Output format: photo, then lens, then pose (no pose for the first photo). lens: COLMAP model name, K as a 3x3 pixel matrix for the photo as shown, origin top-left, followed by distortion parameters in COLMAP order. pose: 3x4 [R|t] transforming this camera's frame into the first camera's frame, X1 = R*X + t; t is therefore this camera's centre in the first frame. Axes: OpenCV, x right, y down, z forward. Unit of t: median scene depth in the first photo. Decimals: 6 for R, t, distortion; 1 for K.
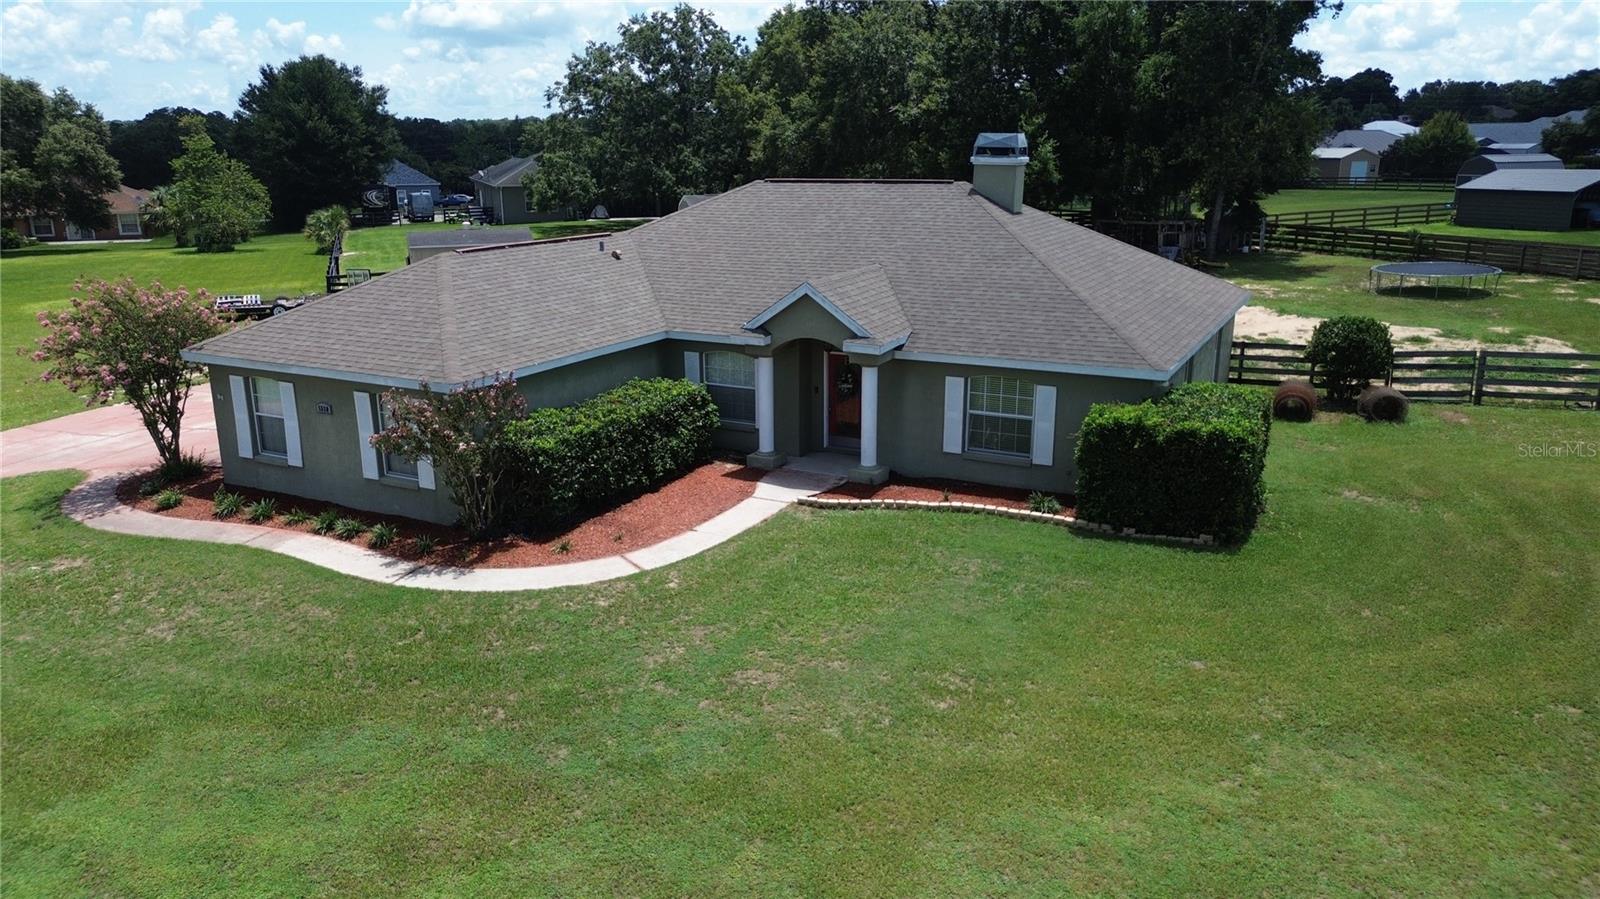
lens RADIAL K [[1125.5, 0, 792.2], [0, 1125.5, 448.6], [0, 0, 1]] dist [0.068039, -0.065593]
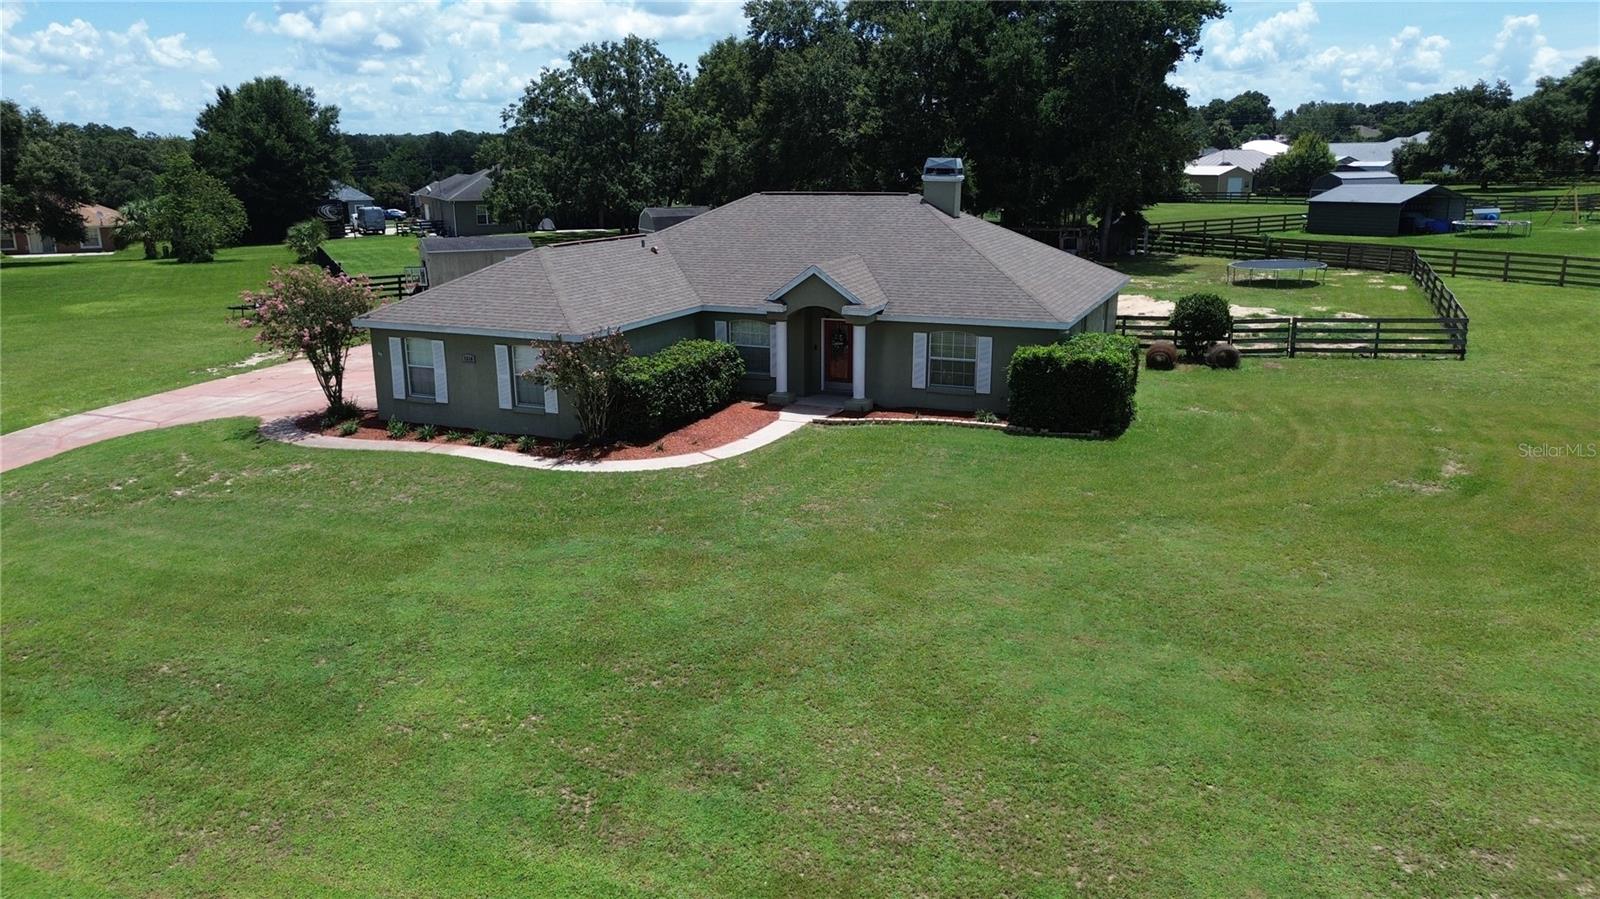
lens RADIAL K [[1125.5, 0, 792.2], [0, 1125.5, 448.6], [0, 0, 1]] dist [0.068039, -0.065593]
pose [[0.996903, -0.018694, 0.076387, -0.117947], [0.019693, 0.999730, -0.012341, 0.090346], [-0.076135, 0.013807, 0.997002, -0.363324]]
